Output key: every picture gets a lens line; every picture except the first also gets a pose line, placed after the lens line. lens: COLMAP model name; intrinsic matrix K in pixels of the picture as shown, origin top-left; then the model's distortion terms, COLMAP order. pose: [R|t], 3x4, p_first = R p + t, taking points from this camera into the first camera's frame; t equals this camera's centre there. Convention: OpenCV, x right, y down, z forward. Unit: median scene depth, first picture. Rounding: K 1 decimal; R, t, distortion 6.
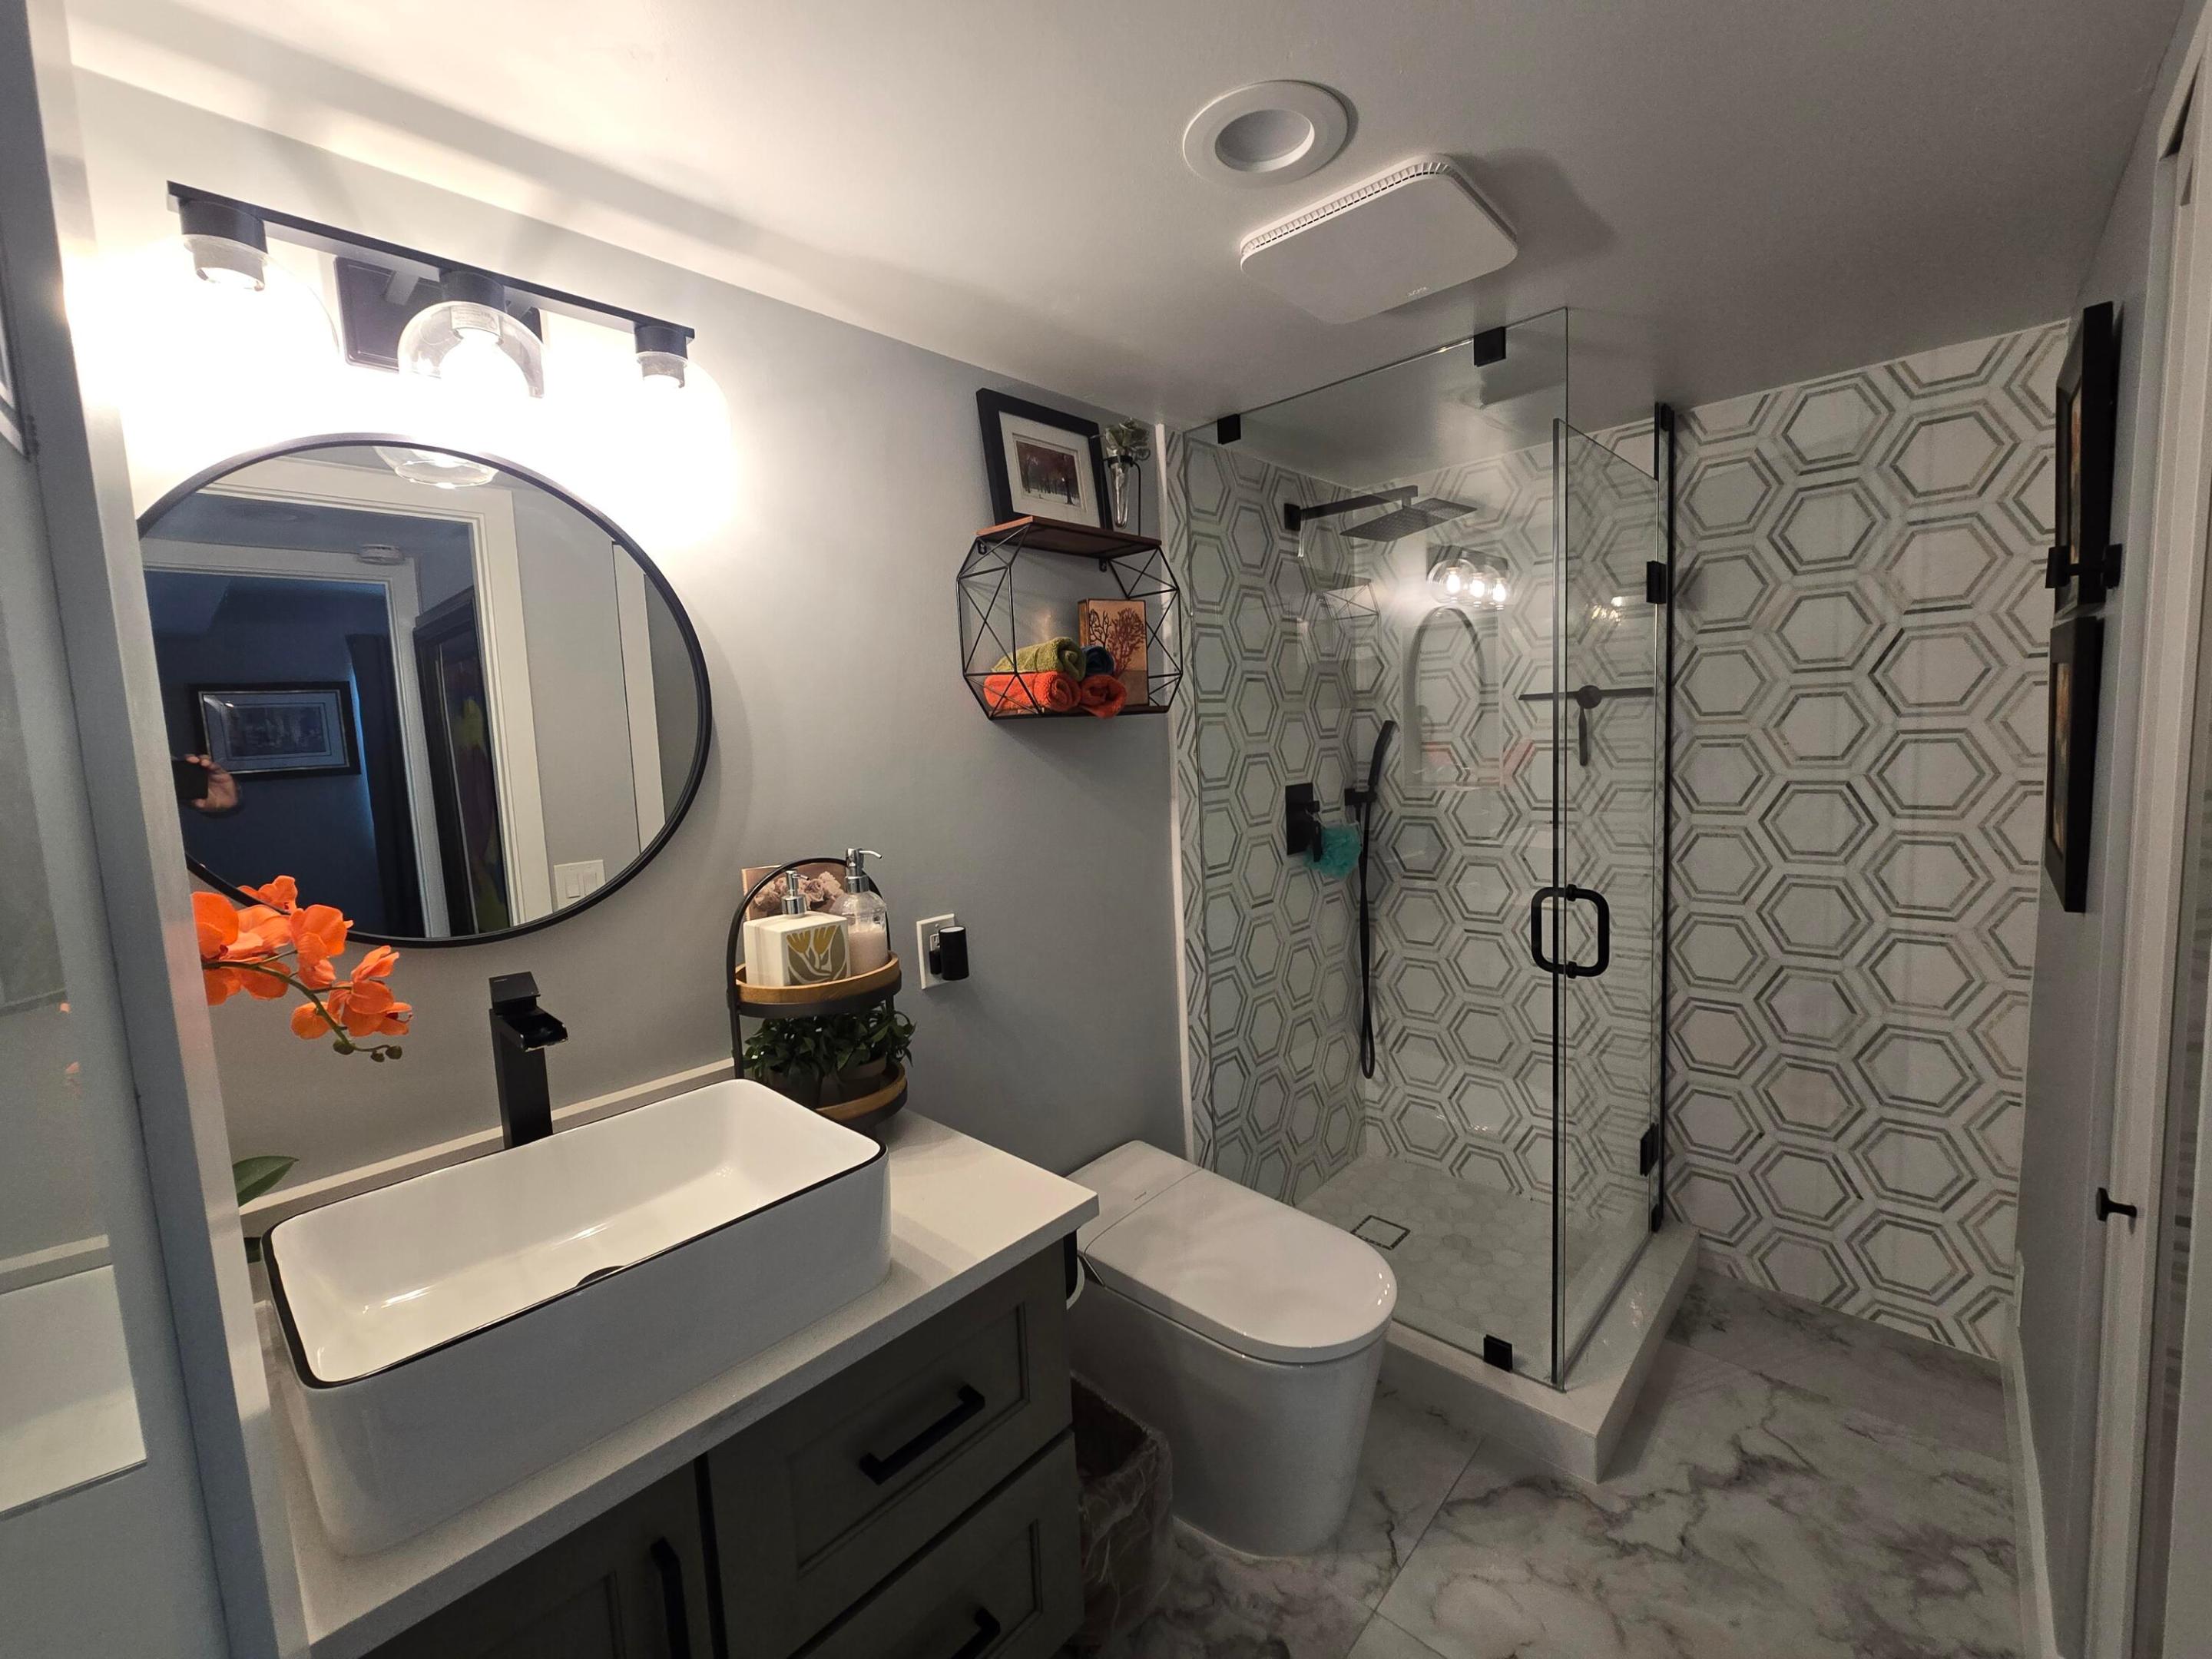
lens RADIAL K [[903.4, 0, 1107.5], [0, 903.4, 835.8], [0, 0, 1]] dist [-0.007663, 0.002233]
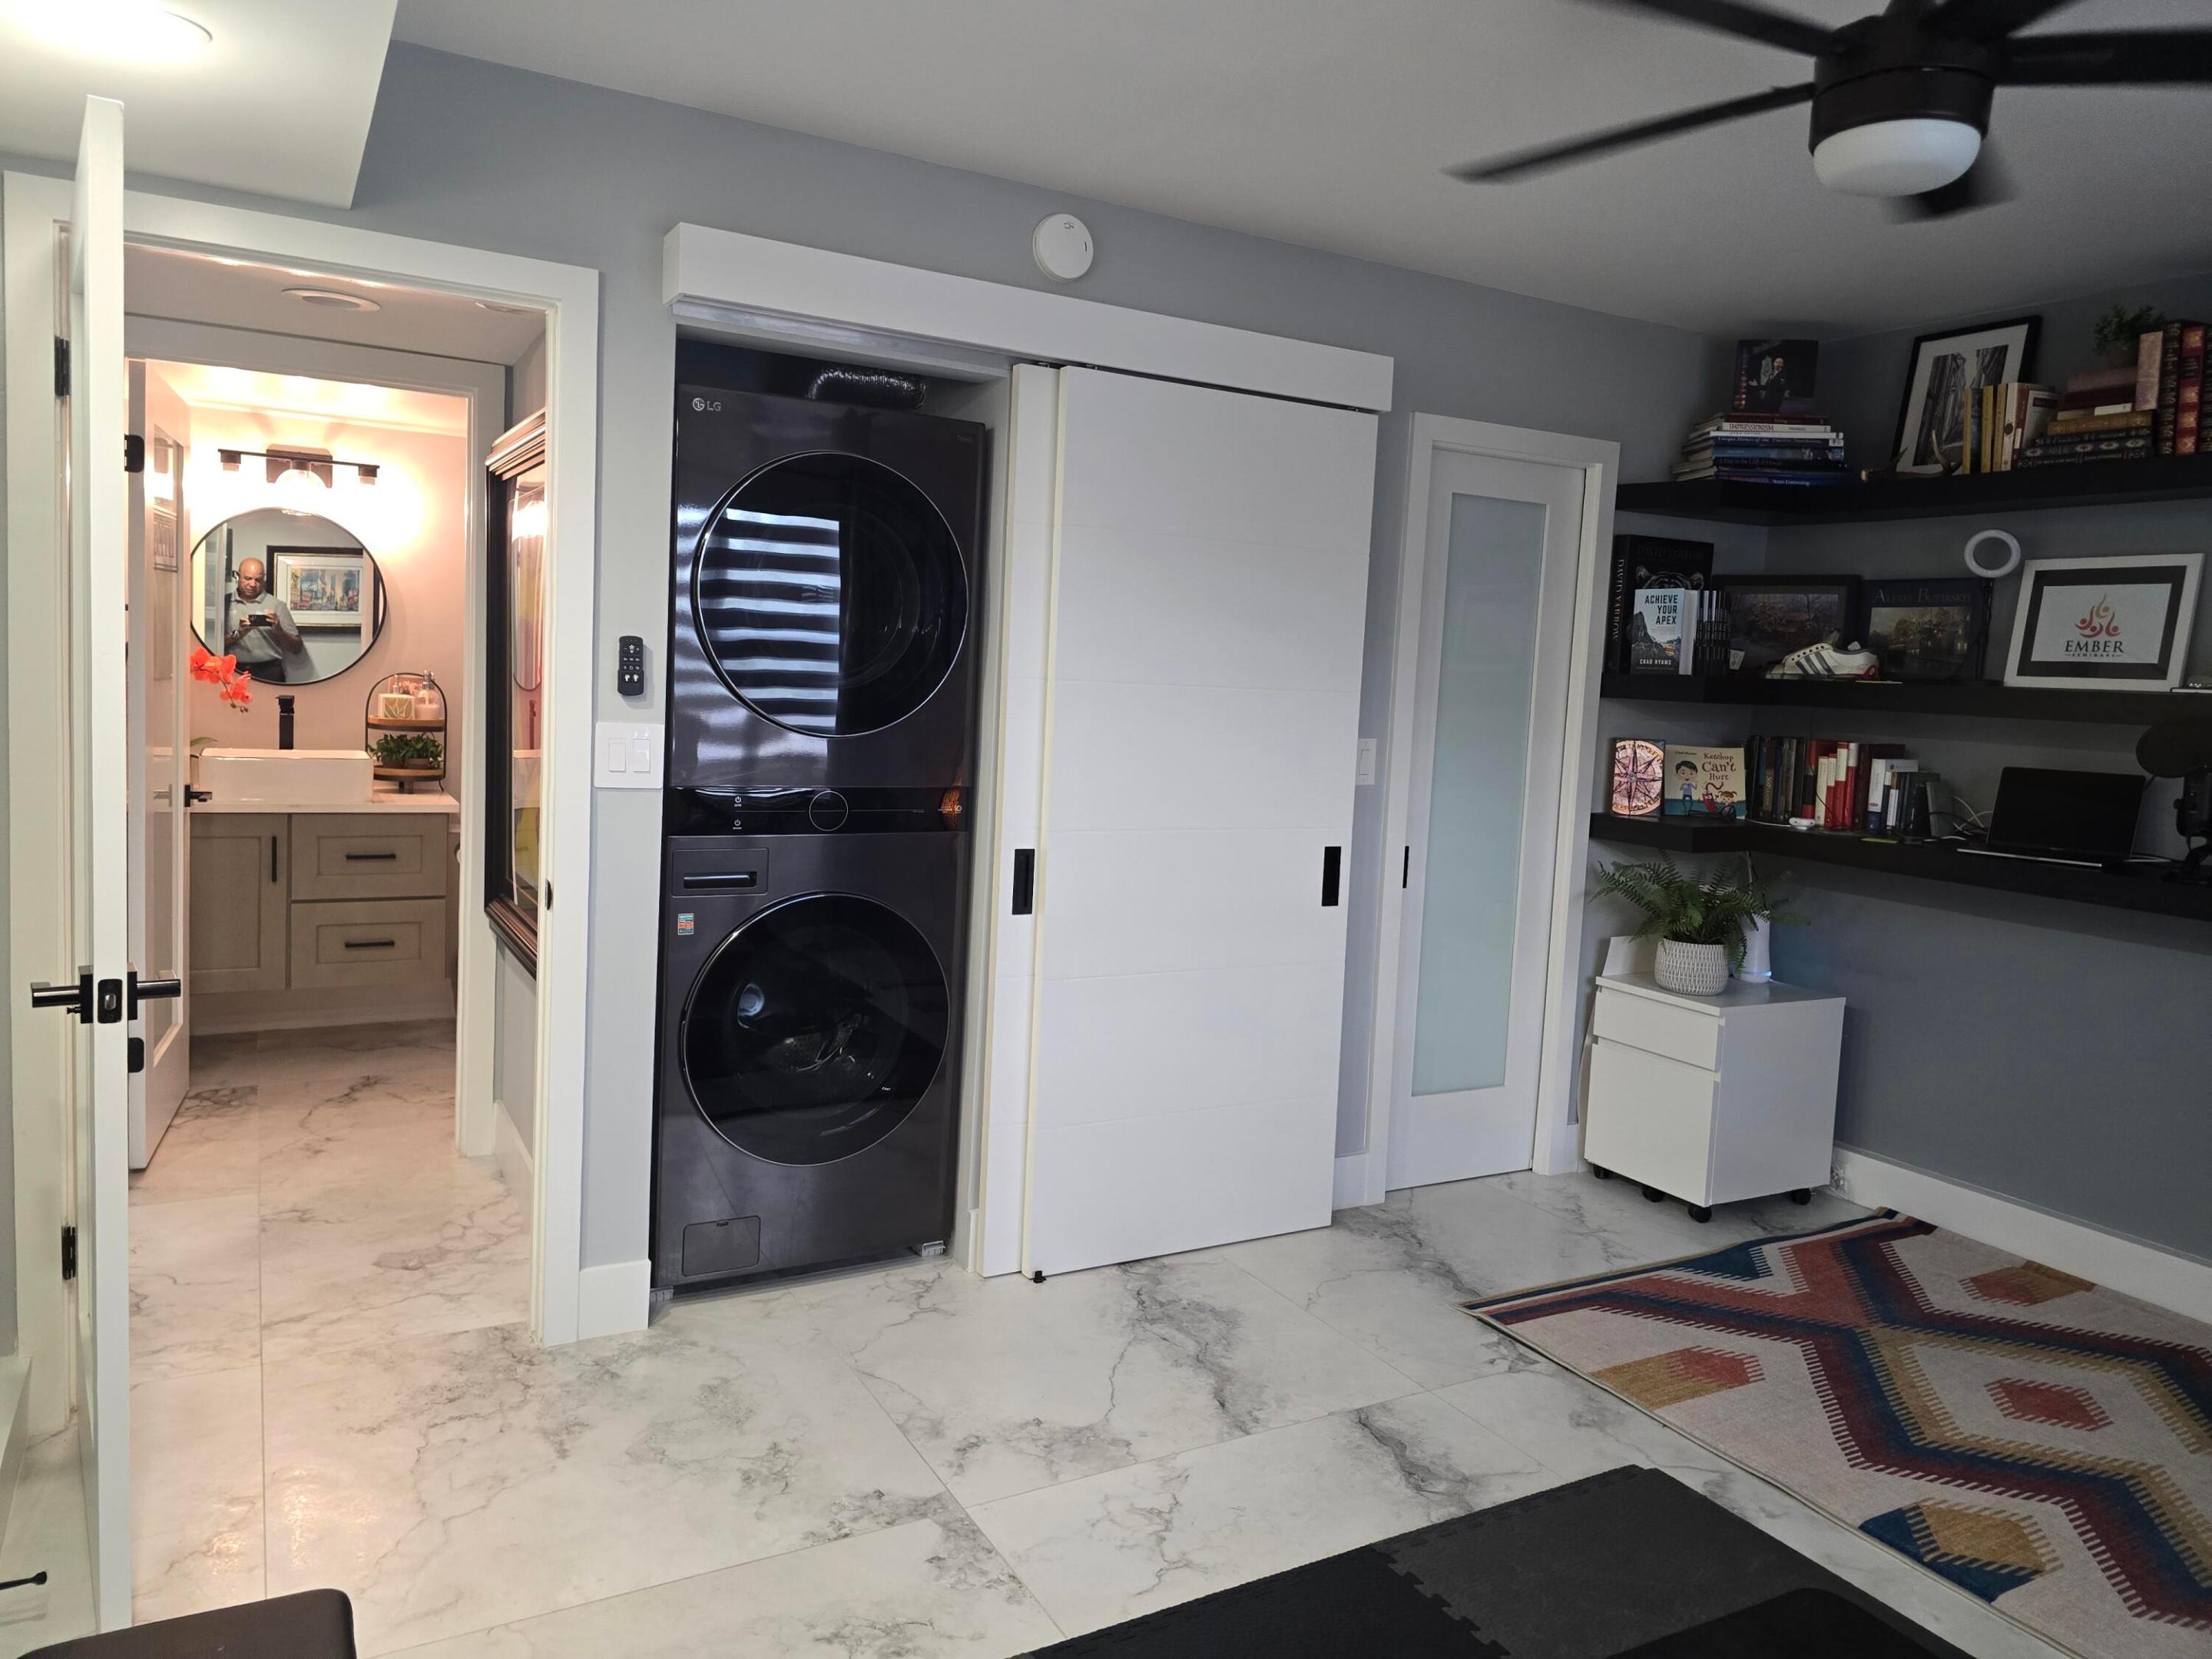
lens RADIAL K [[1487.3, 0, 1091.7], [0, 1487.3, 799.2], [0, 0, 1]] dist [0.053669, -0.053256]
pose [[0.946719, 0.109227, -0.302972, 2.014760], [-0.113902, 0.993489, 0.002252, 0.107523], [0.301245, 0.032377, 0.952997, -1.733272]]
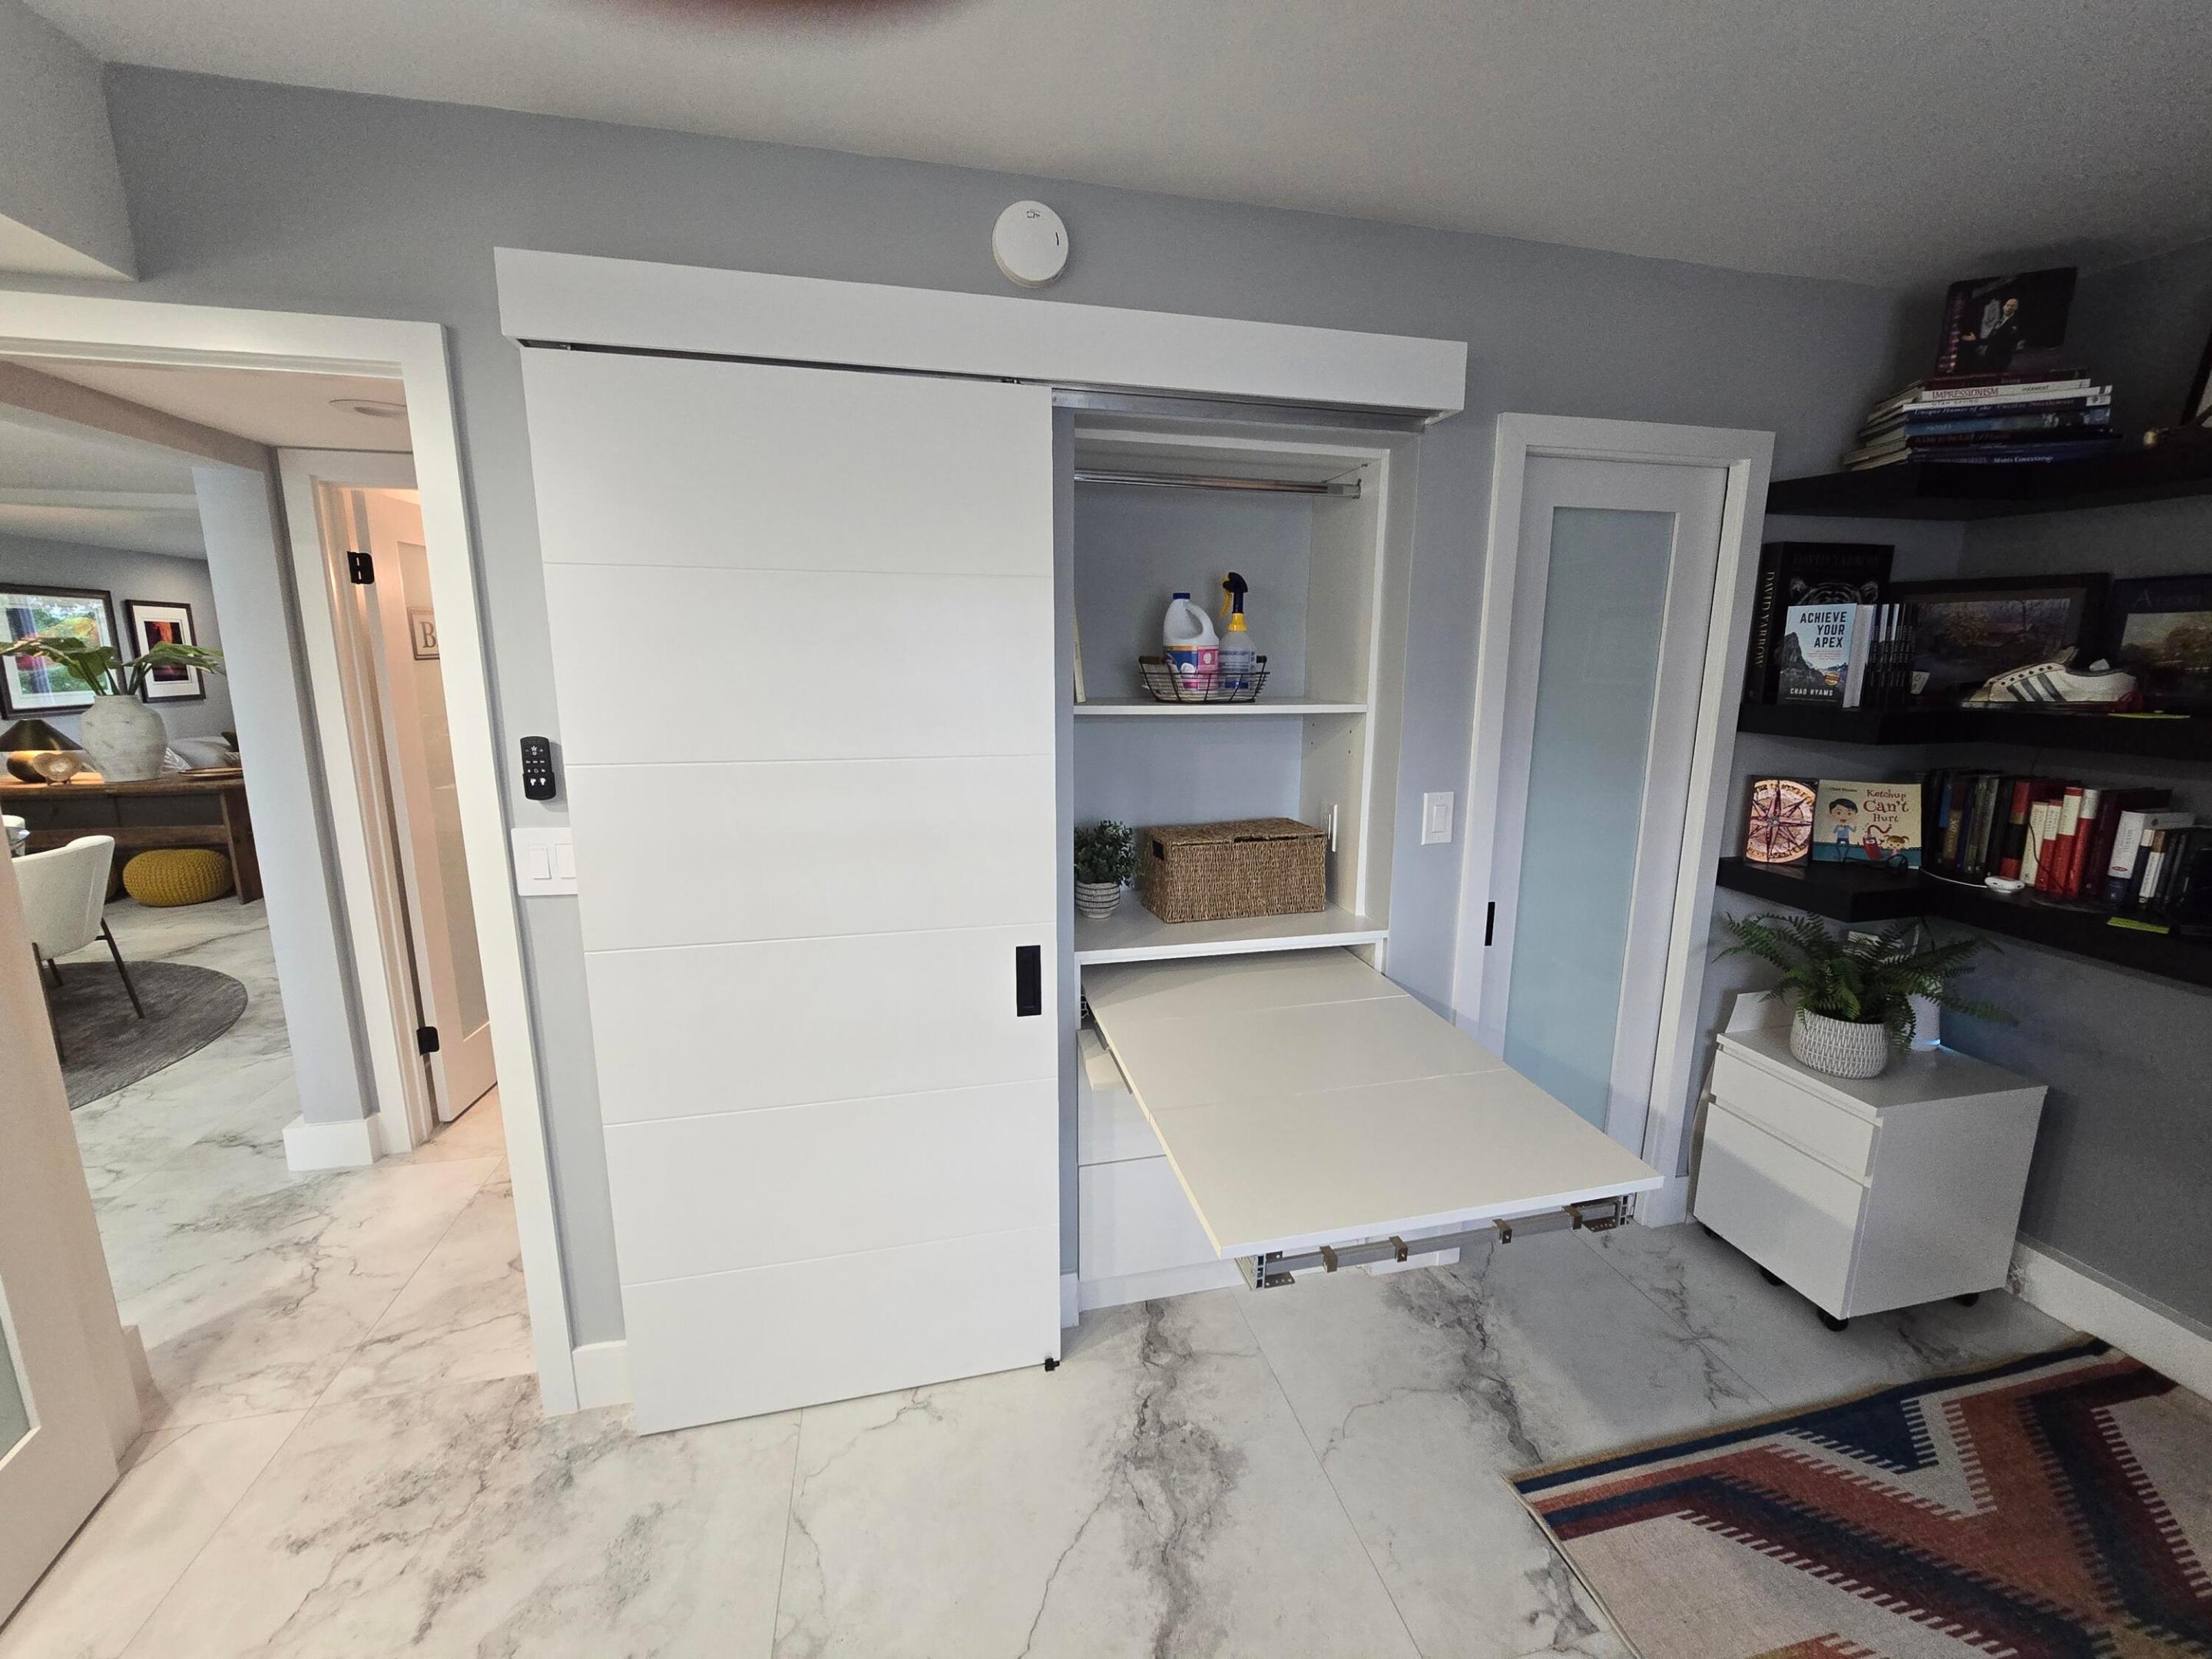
lens RADIAL K [[903.4, 0, 1120.2], [0, 903.4, 827.7], [0, 0, 1]] dist [-0.007663, 0.002233]
pose [[0.832118, 0.146147, -0.534996, 2.018123], [-0.091473, 0.987609, 0.127516, -0.108011], [0.547003, -0.057171, 0.835176, -0.676840]]
